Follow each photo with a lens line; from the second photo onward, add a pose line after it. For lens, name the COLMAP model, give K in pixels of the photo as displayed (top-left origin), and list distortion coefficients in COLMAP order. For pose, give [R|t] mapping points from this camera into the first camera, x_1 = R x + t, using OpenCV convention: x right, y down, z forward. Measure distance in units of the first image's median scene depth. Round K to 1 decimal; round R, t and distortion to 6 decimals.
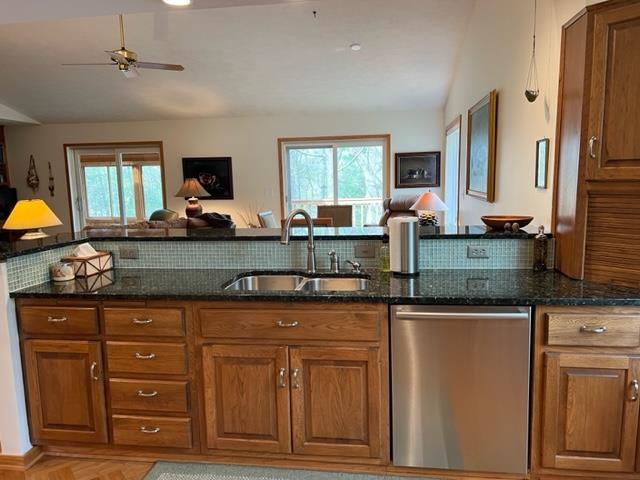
lens RADIAL K [[466.6, 0, 320.0], [0, 466.6, 240.0], [0, 0, 1]] dist [0.006008, -0.000433]
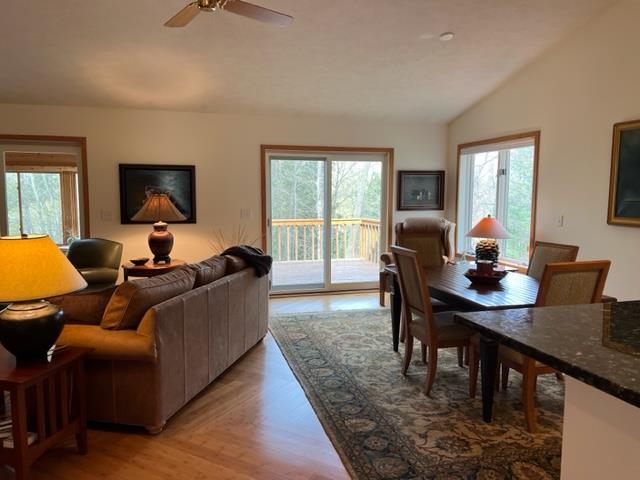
lens RADIAL K [[466.6, 0, 320.0], [0, 466.6, 240.0], [0, 0, 1]] dist [0.006008, -0.000433]
pose [[0.921630, -0.014140, 0.387812, -0.311295], [0.026269, 0.999317, -0.025991, -0.038212], [-0.387179, 0.034142, 0.921372, 0.262221]]
